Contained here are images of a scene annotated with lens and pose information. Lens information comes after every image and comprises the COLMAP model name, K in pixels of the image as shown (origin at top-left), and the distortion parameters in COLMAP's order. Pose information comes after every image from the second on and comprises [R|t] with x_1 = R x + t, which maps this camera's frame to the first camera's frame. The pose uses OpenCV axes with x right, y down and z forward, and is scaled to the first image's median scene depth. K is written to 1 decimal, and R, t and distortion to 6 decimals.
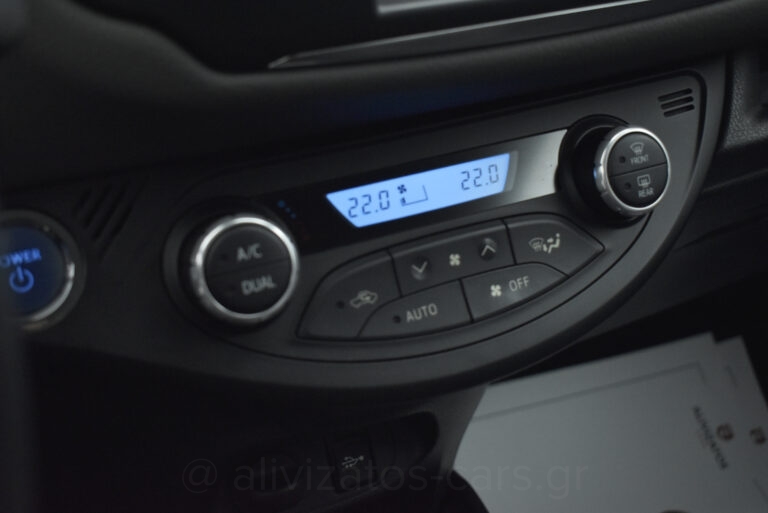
lens RADIAL K [[969.4, 0, 384.0], [0, 969.4, 256.5], [0, 0, 1]] dist [-0.068688, 0.031593]
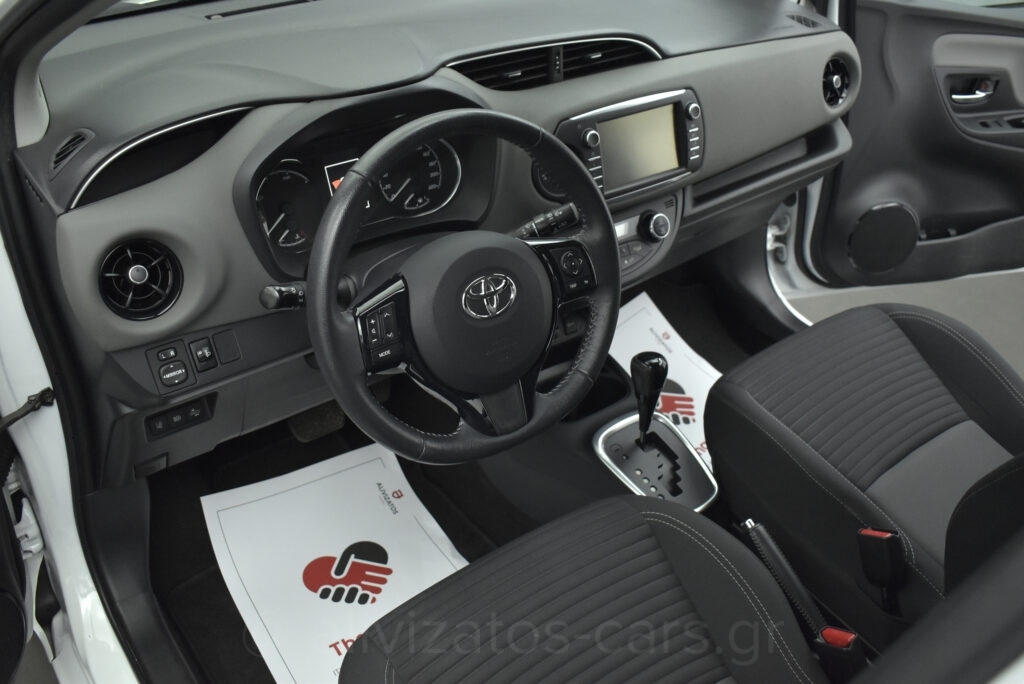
lens RADIAL K [[924.2, 0, 512.0], [0, 924.2, 342.0], [0, 0, 1]] dist [-0.089884, 0.000896]
pose [[0.983215, -0.071778, 0.167737, -0.878912], [0.059287, 0.995163, 0.078333, 0.036999], [-0.172548, -0.067074, 0.982715, -2.274317]]
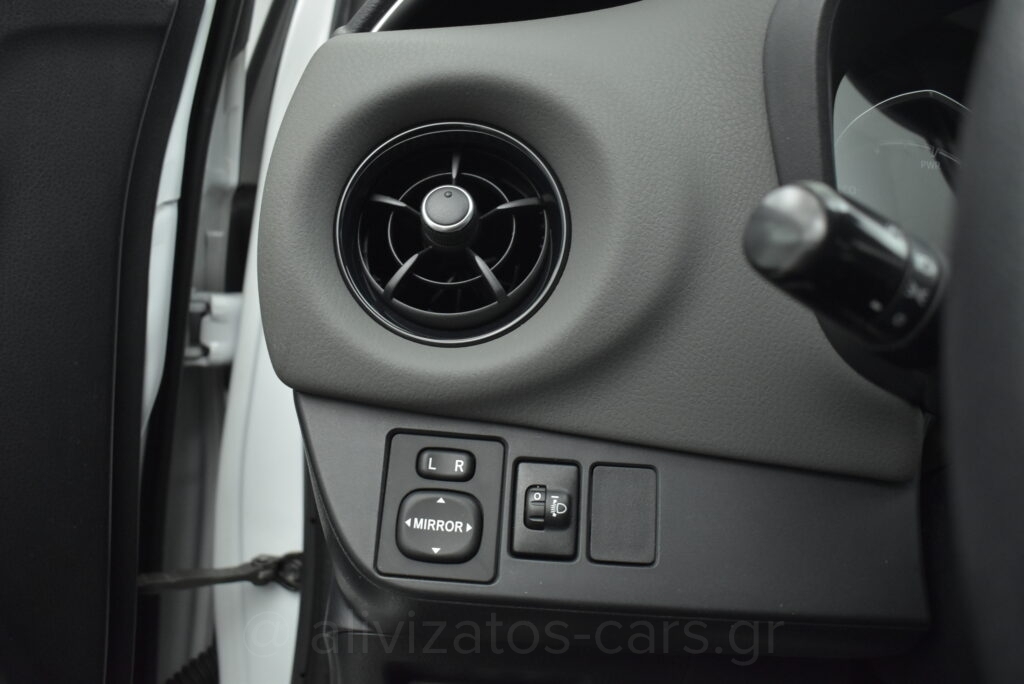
lens RADIAL K [[904.1, 0, 512.0], [0, 904.1, 342.0], [0, 0, 1]] dist [-0.094722, -0.004144]
pose [[0.875148, 0.139548, -0.463296, -0.971620], [-0.298200, 0.909602, -0.289310, 0.328708], [0.381042, 0.391344, 0.837650, -0.368350]]
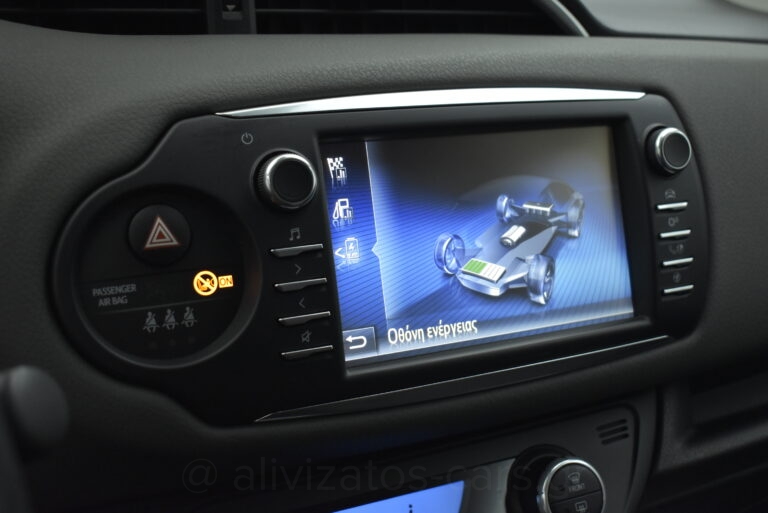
lens RADIAL K [[969.4, 0, 384.0], [0, 969.4, 256.5], [0, 0, 1]] dist [-0.068688, 0.031593]
pose [[0.999902, 0.014000, 0.000363, 0.031099], [-0.013405, 0.964268, -0.264590, -0.059533], [-0.004054, 0.264559, 0.964361, -0.178284]]
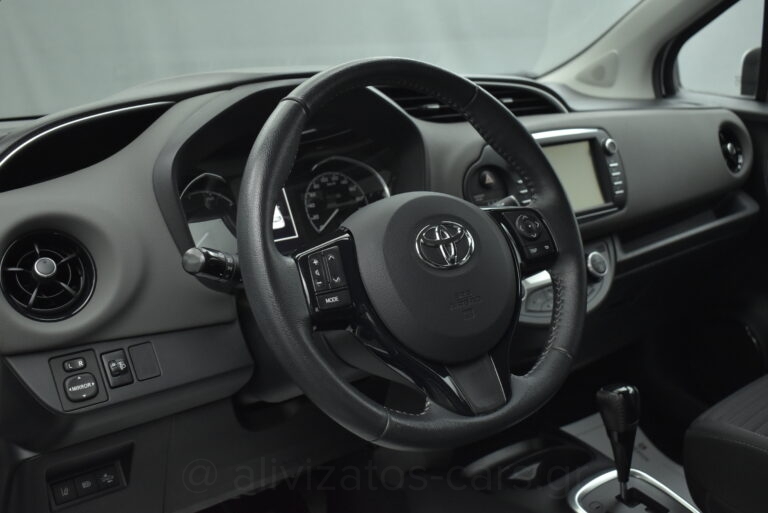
lens RADIAL K [[822.9, 0, 384.0], [0, 822.9, 256.5], [0, 0, 1]] dist [-0.076806, 0.002321]
pose [[0.978508, -0.104883, 0.177545, -0.993860], [0.158460, 0.933411, -0.321924, 0.700291], [-0.131958, 0.343139, 0.929969, -1.607342]]
